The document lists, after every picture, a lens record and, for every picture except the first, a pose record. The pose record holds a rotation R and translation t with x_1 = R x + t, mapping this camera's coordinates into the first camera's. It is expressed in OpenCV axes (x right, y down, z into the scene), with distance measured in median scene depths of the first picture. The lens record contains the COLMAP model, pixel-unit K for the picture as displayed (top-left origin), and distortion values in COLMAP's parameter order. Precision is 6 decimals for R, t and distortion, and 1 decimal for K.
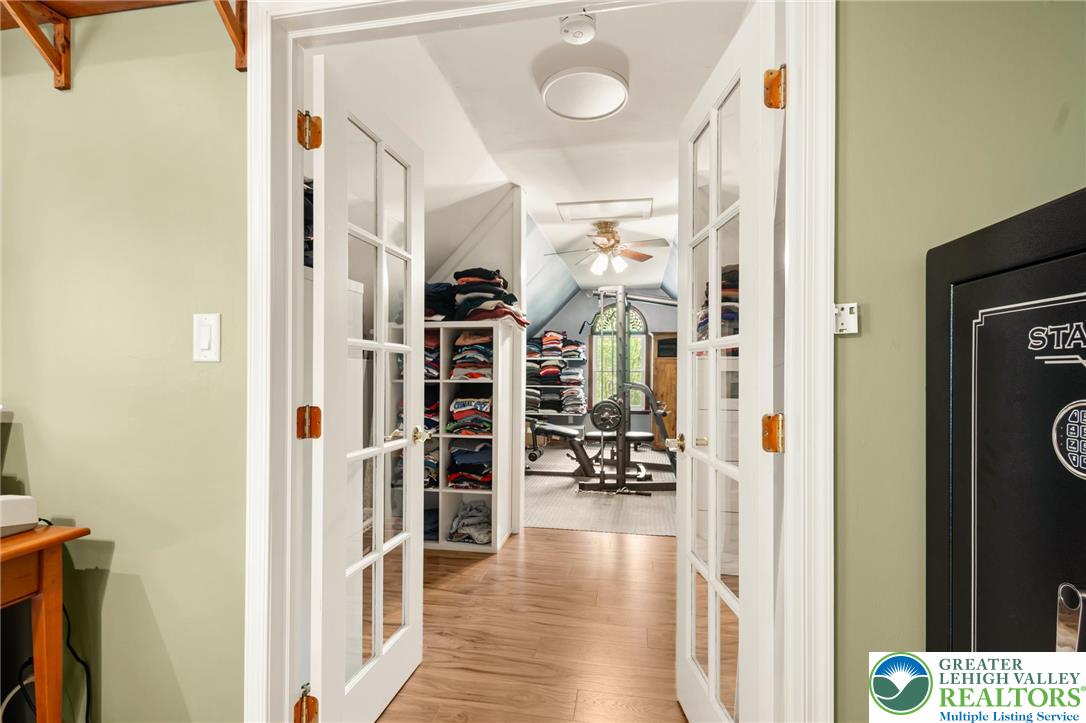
lens RADIAL K [[489.8, 0, 547.6], [0, 489.8, 367.1], [0, 0, 1]] dist [0.008675, -0.005219]
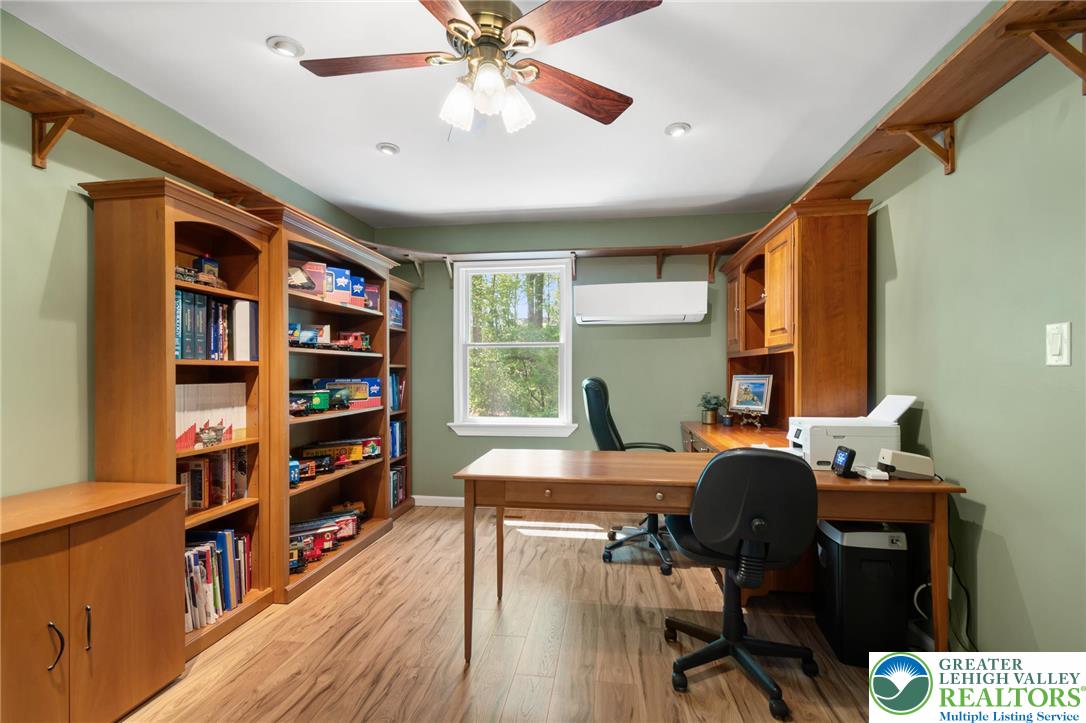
lens RADIAL K [[489.8, 0, 547.3], [0, 489.8, 369.8], [0, 0, 1]] dist [0.008675, -0.005219]
pose [[0.050019, -0.008262, -0.998714, 0.361611], [-0.002304, 0.999962, -0.008388, 0.009874], [0.998746, 0.002721, 0.049998, -0.224098]]
